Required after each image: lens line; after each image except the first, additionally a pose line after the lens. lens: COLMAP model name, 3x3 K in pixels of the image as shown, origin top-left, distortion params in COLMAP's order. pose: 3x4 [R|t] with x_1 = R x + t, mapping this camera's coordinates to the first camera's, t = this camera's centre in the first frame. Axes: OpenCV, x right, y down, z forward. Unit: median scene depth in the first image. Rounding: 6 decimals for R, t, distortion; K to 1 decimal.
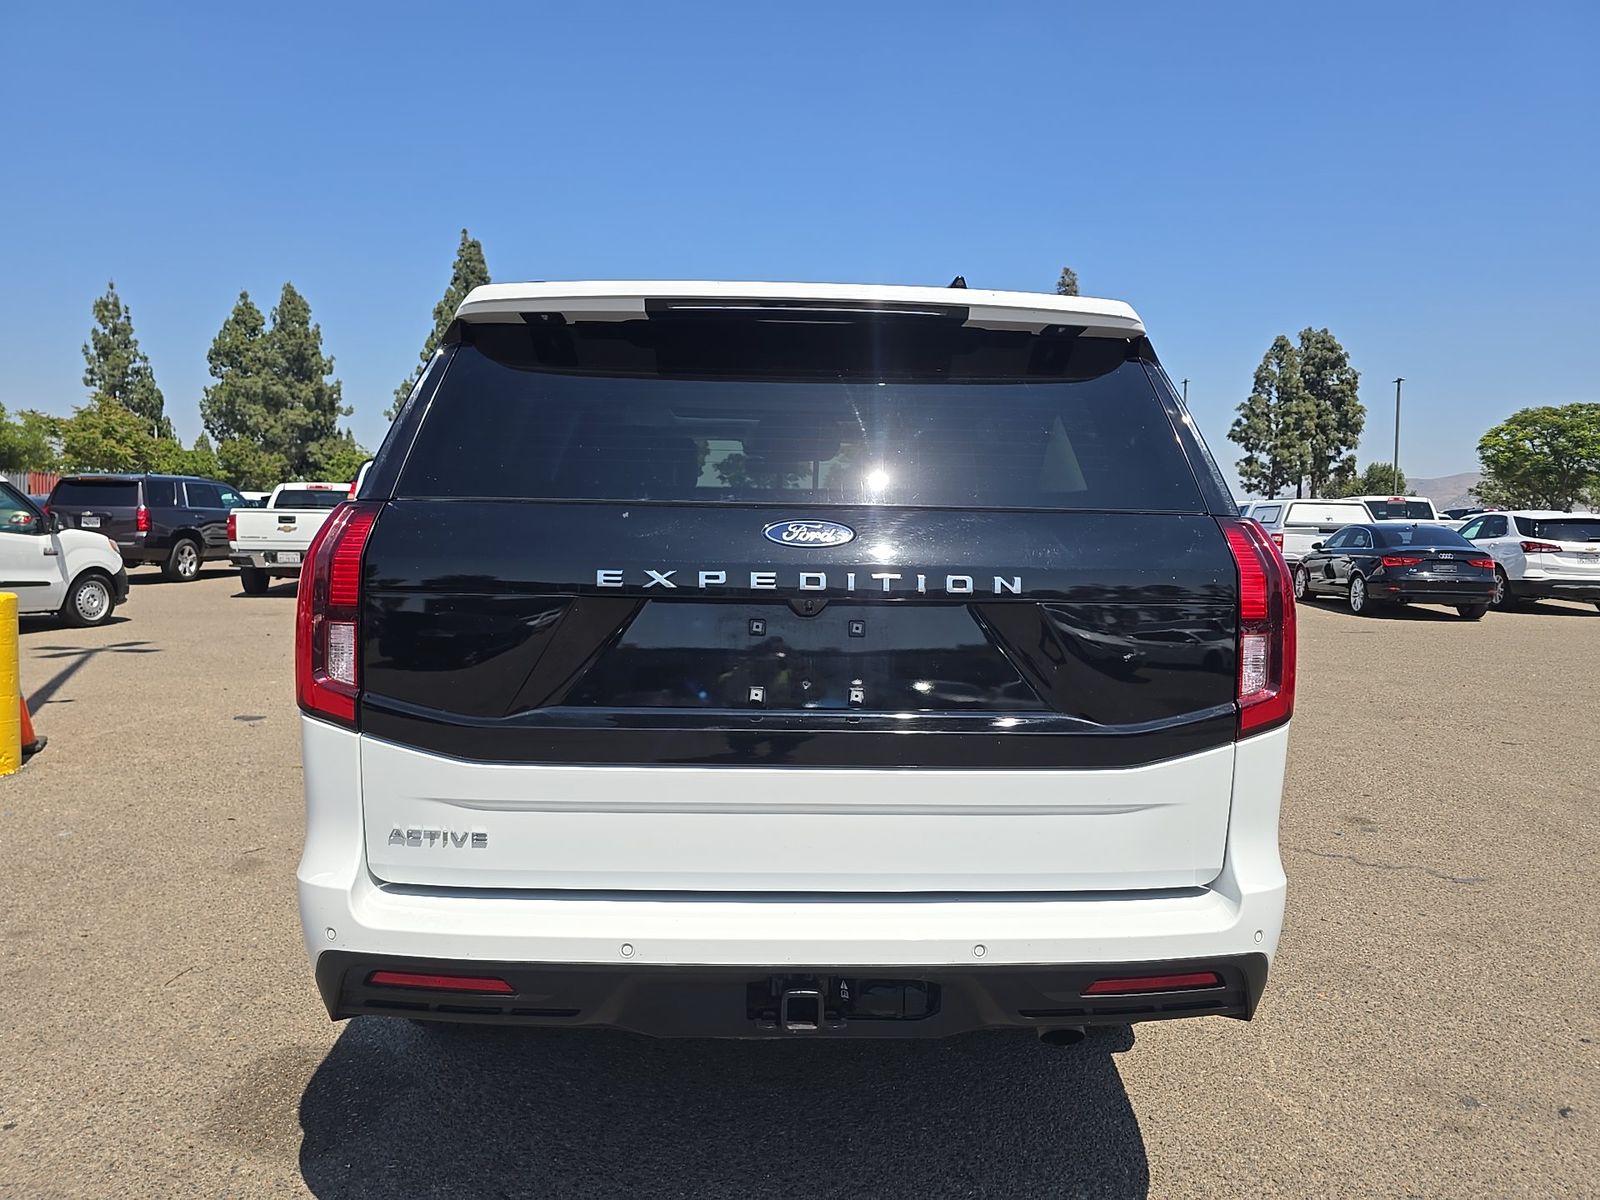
lens RADIAL K [[1074.4, 0, 793.6], [0, 1074.4, 598.0], [0, 0, 1]] dist [0.043325, -0.036049]
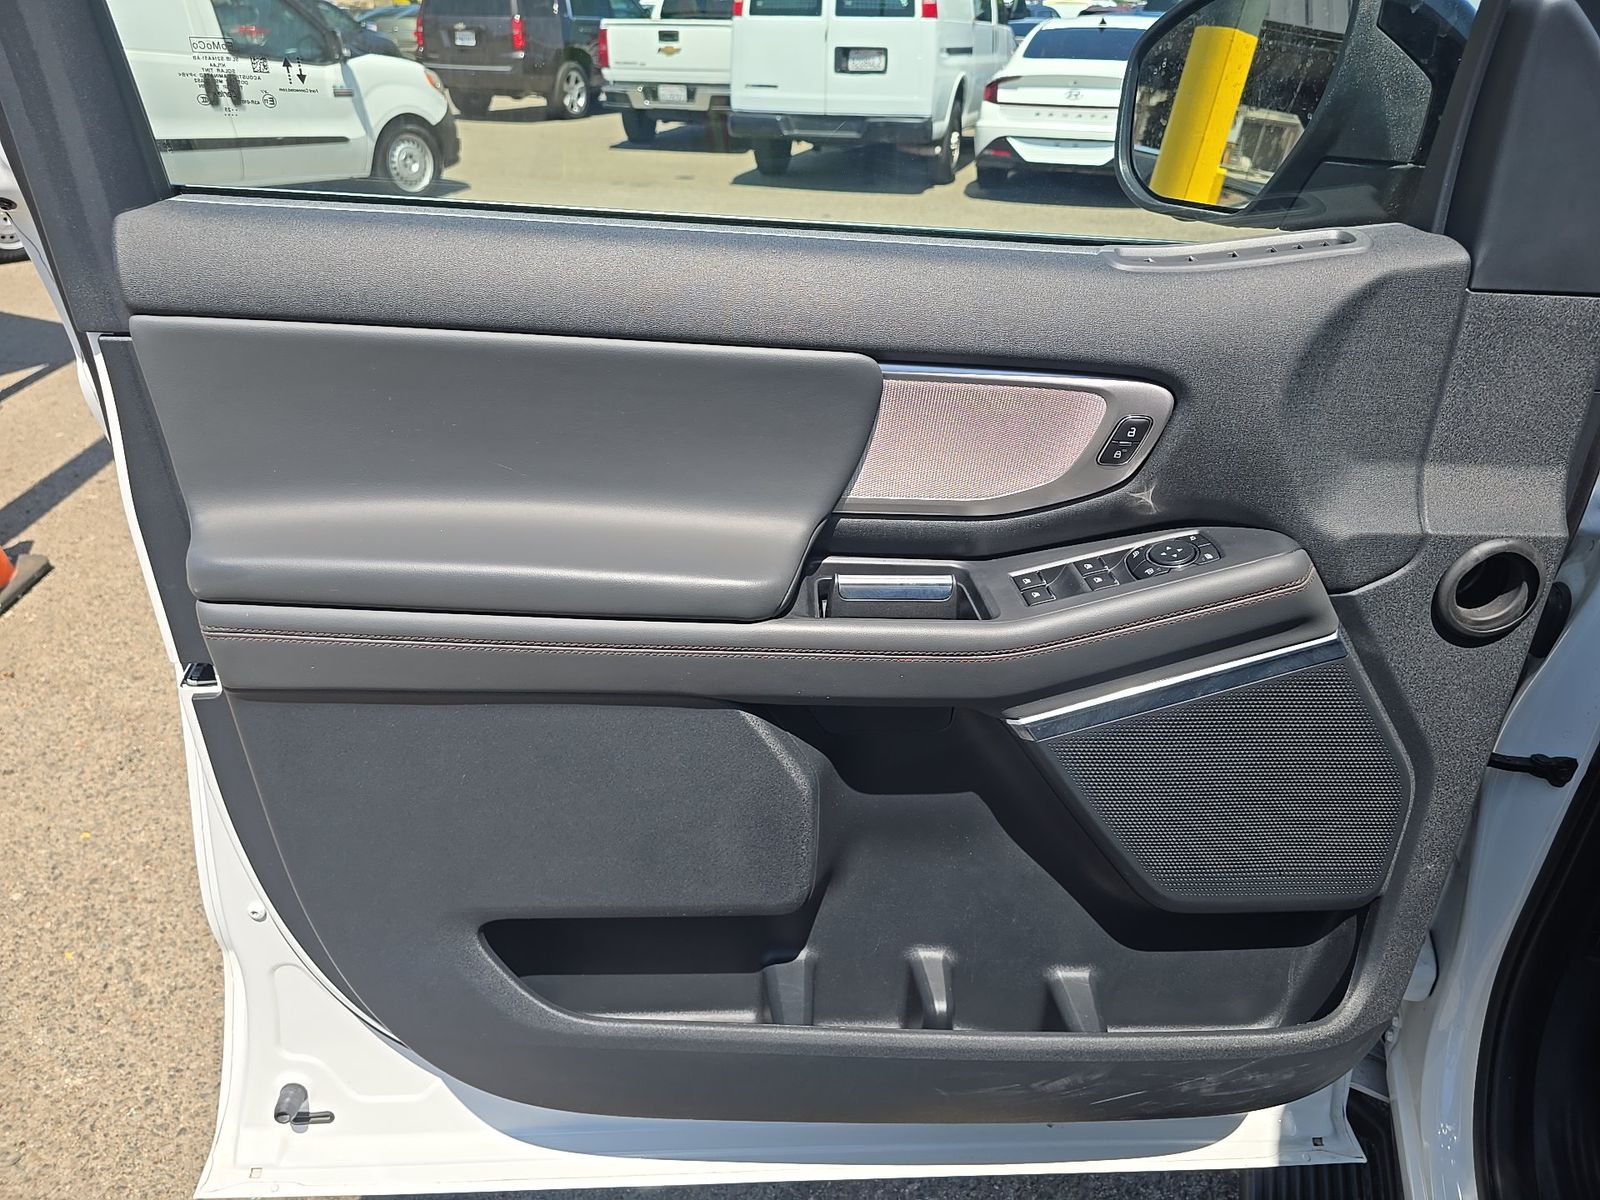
lens RADIAL K [[1074.4, 0, 796.9], [0, 1074.4, 587.7], [0, 0, 1]] dist [0.043325, -0.036049]
pose [[0.926975, 0.170170, -0.334304, -0.080180], [-0.024427, 0.916677, 0.398881, -0.025135], [0.374326, -0.361587, 0.853894, 0.274124]]
